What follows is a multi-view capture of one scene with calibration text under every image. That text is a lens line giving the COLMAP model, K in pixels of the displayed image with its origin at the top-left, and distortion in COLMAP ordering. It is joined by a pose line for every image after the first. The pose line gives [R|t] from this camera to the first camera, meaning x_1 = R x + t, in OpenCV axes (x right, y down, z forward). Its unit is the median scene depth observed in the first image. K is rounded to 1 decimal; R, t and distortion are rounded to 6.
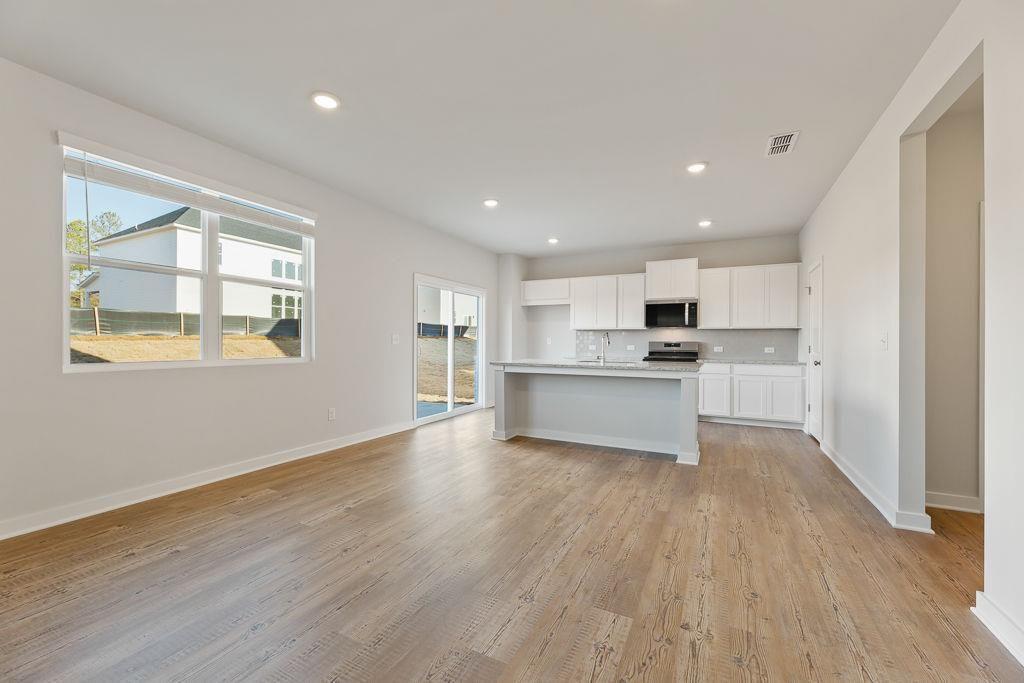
lens RADIAL K [[414.6, 0, 511.6], [0, 414.6, 343.2], [0, 0, 1]] dist [-0.003266, 0.000933]
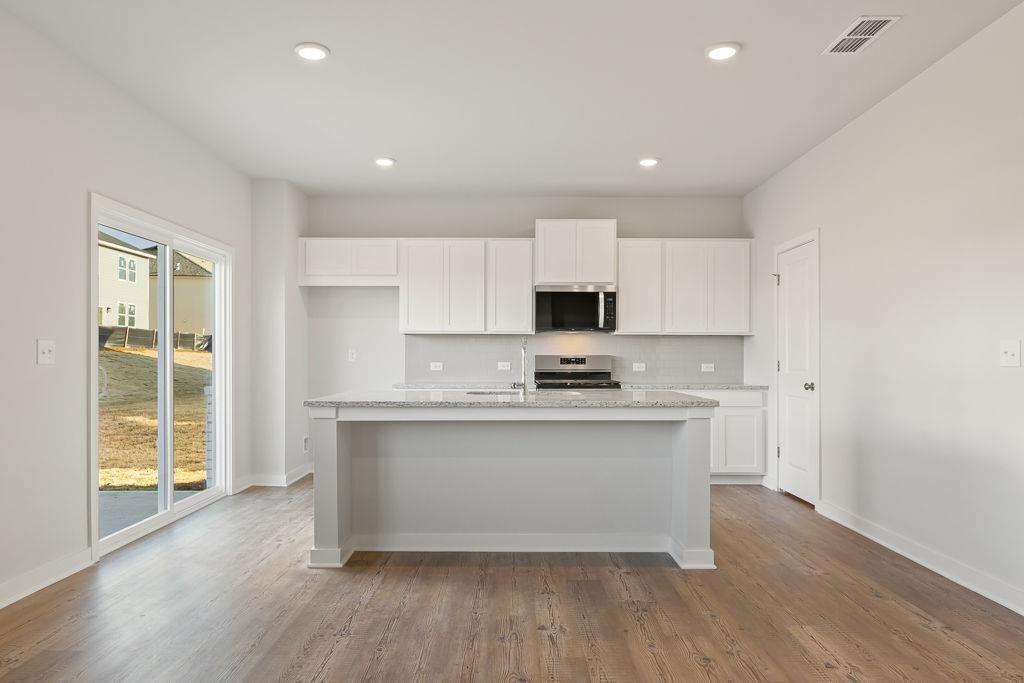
lens RADIAL K [[670.3, 0, 514.5], [0, 670.3, 356.7], [0, 0, 1]] dist [-0.002143, 0.004620]
pose [[0.891104, -0.003501, 0.453786, -0.160281], [0.004255, 0.999991, -0.000641, -0.001740], [-0.453780, 0.002502, 0.891110, 0.205169]]
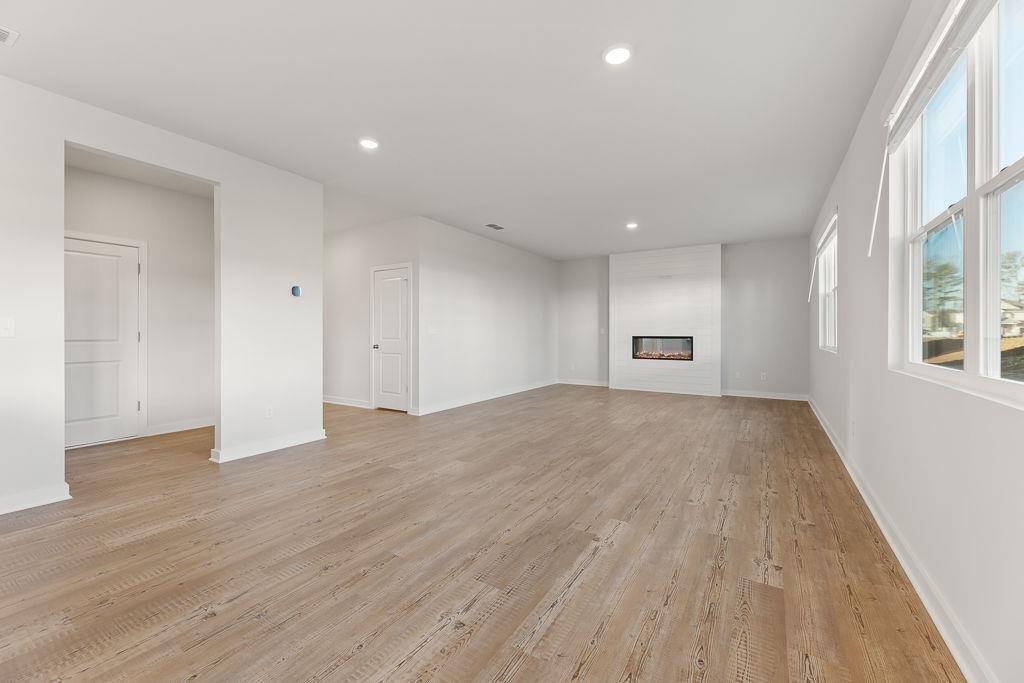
lens RADIAL K [[414.6, 0, 507.9], [0, 414.6, 328.4], [0, 0, 1]] dist [-0.003266, 0.000933]
pose [[-0.995979, -0.007312, 0.089286, -0.149773], [-0.008106, 0.999931, -0.008526, -0.001830], [-0.089217, -0.009216, -0.995970, 0.935090]]
